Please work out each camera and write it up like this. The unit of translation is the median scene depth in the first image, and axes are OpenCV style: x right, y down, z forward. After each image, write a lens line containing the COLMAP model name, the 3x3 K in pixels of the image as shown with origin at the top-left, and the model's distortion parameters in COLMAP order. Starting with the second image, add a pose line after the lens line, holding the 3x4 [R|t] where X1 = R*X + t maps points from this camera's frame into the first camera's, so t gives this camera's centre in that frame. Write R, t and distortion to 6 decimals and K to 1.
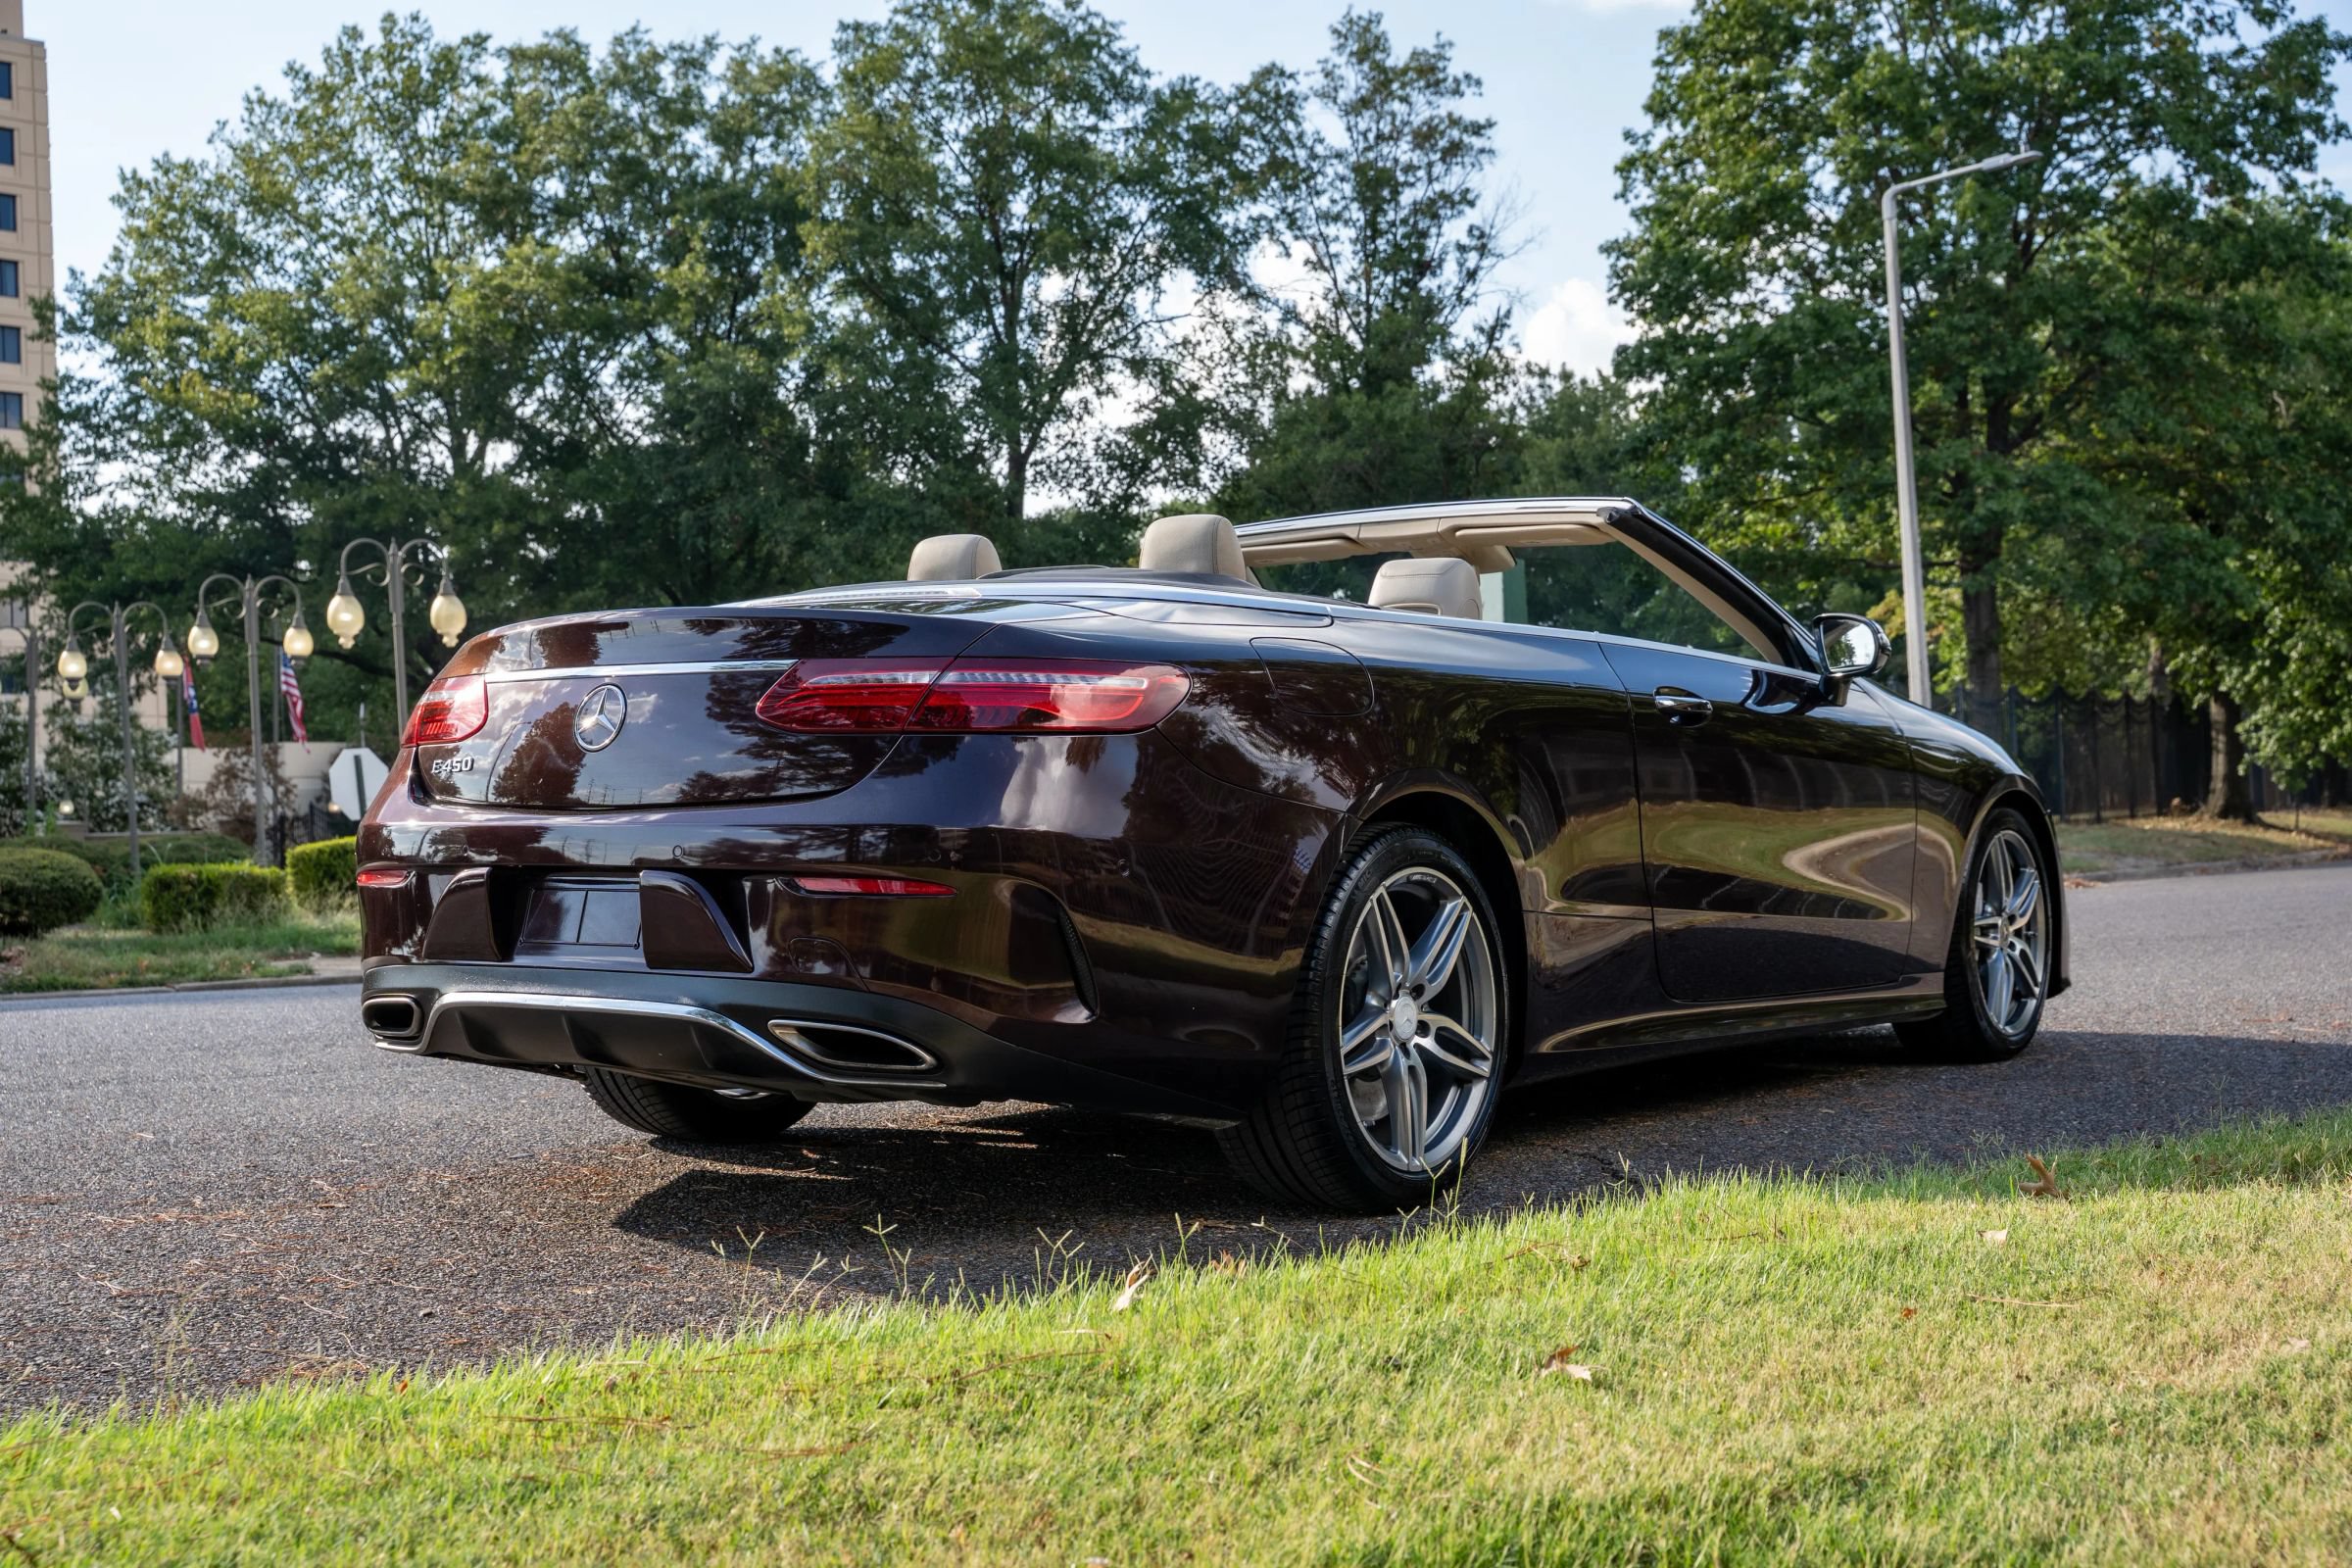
lens RADIAL K [[3204.5, 0, 1102.5], [0, 3204.5, 787.4], [0, 0, 1]] dist [0.009886, 0.124383]
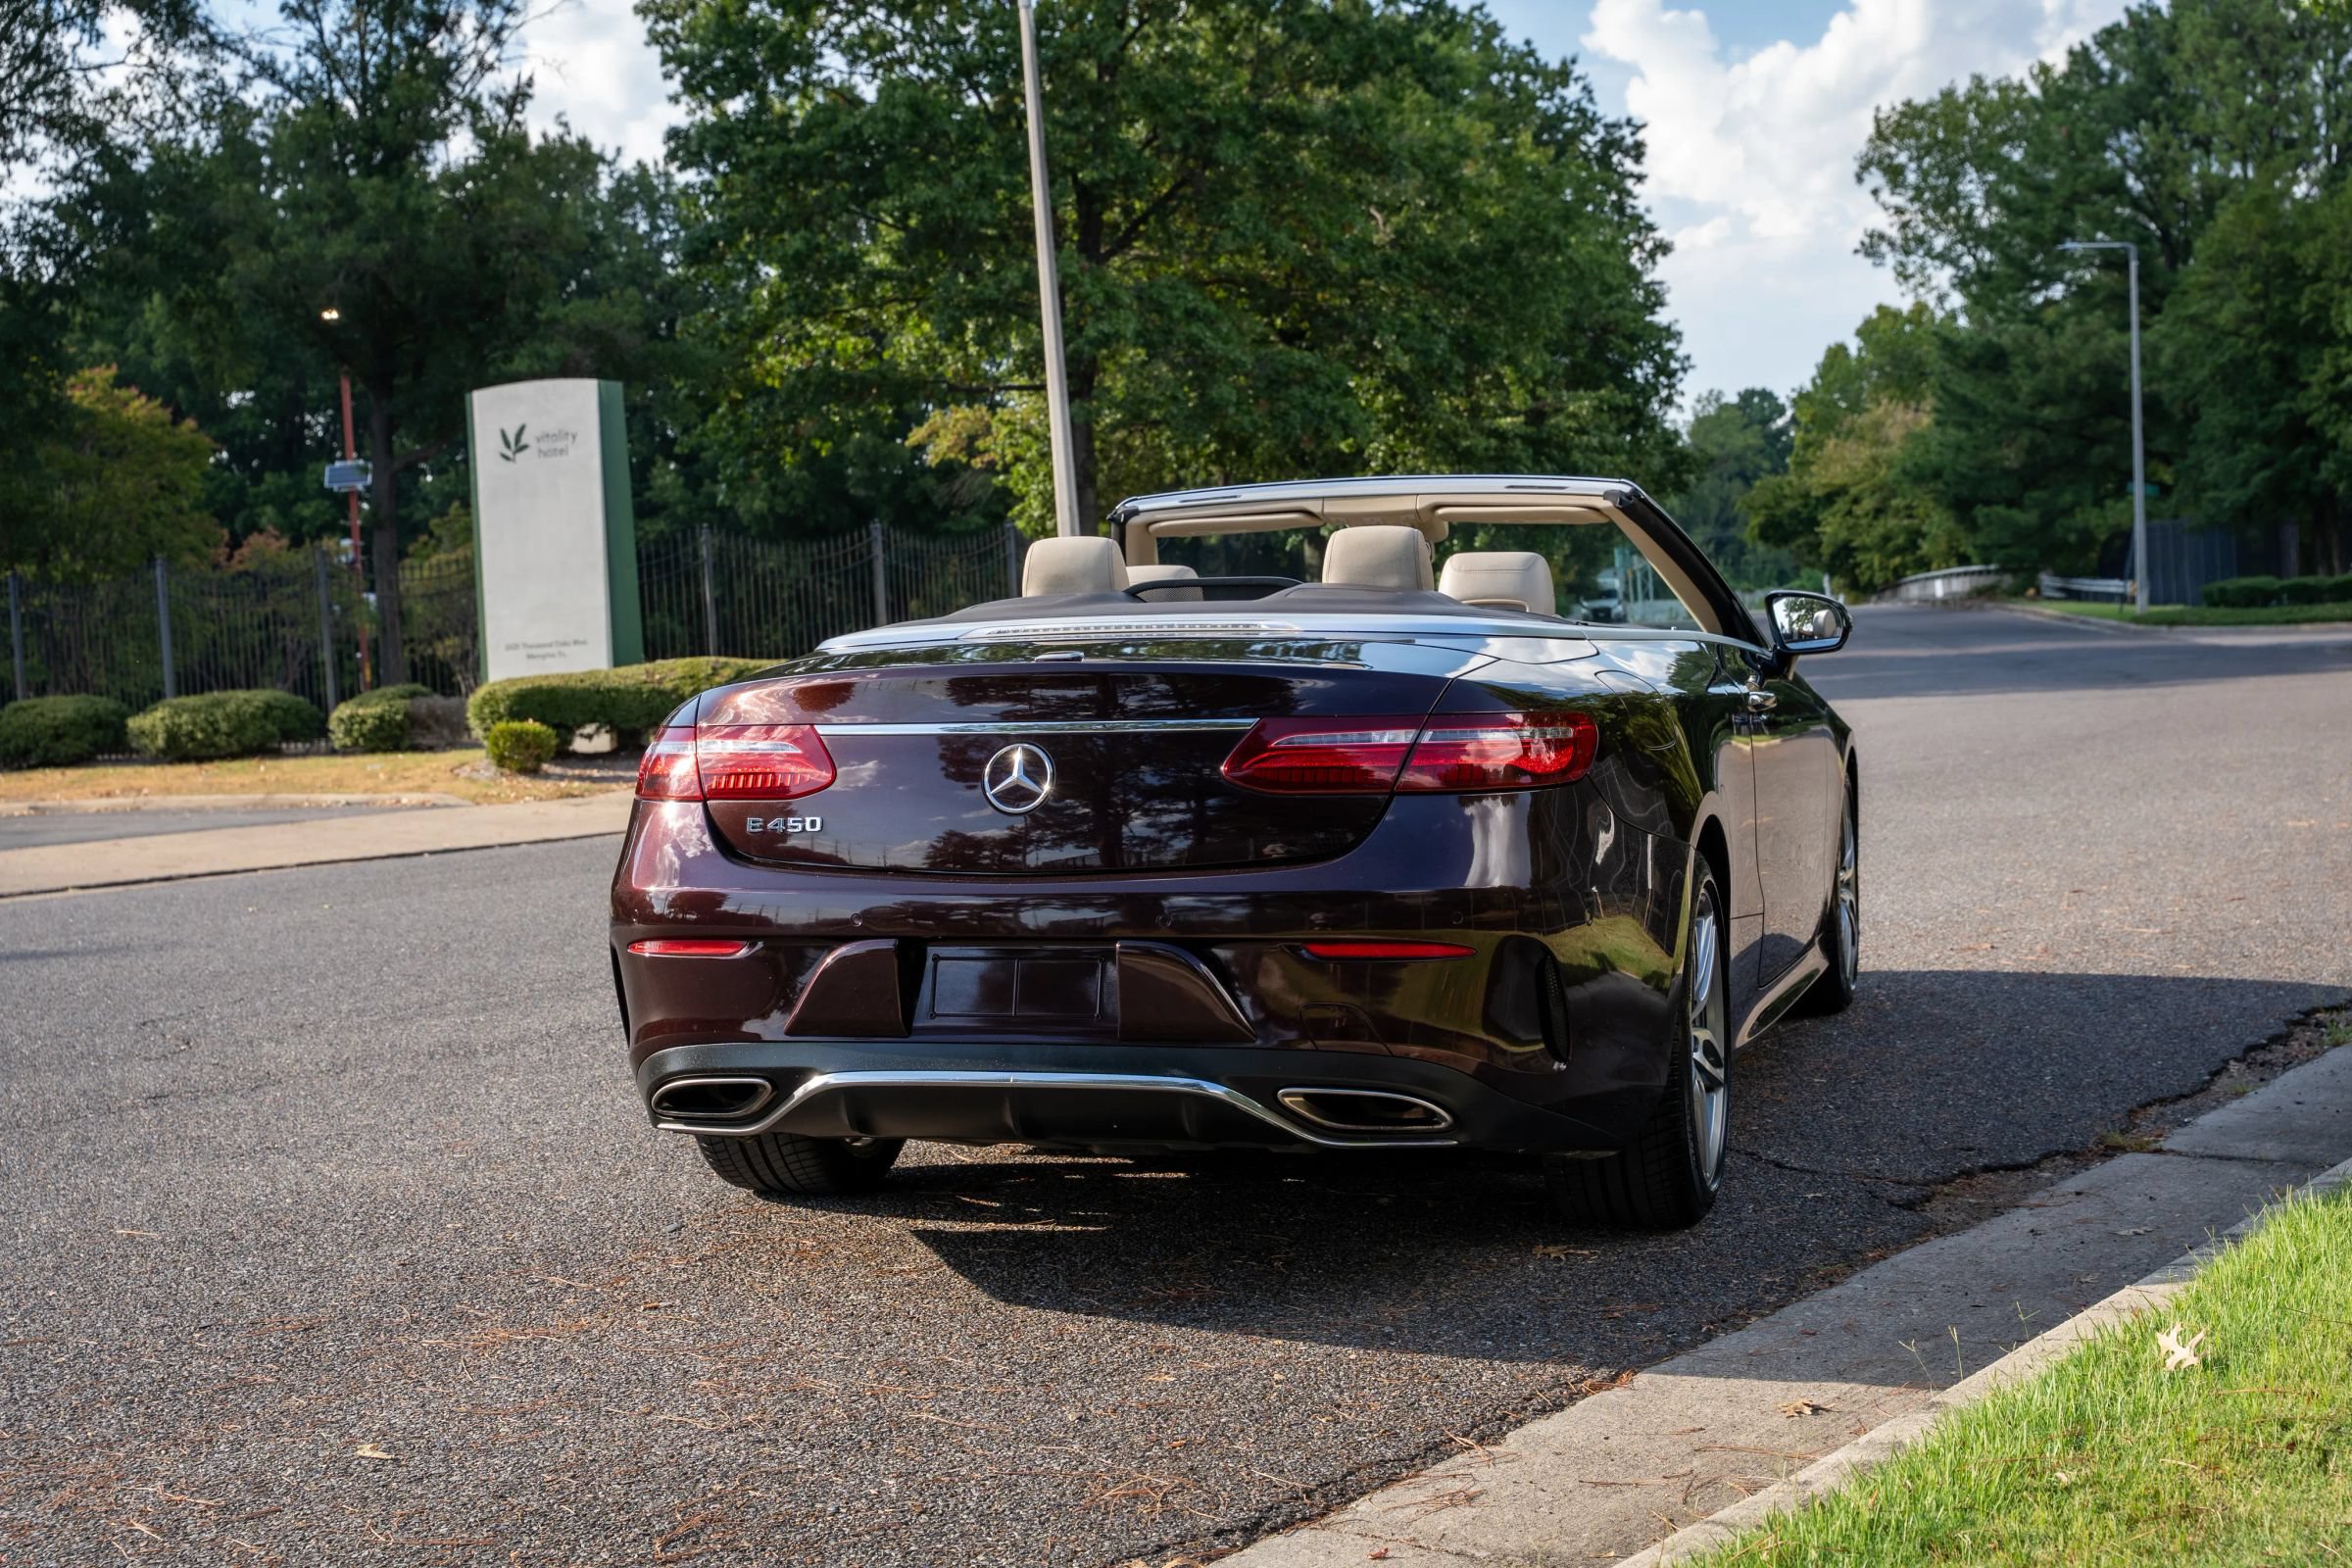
lens RADIAL K [[3869.8, 0, 1176.0], [0, 3869.8, 784.0], [0, 0, 1]] dist [0.117112, -0.030950]
pose [[0.925280, -0.033512, 0.377800, -0.105993], [0.014350, 0.998469, 0.053421, -0.015600], [-0.379012, -0.044008, 0.924345, -0.016126]]
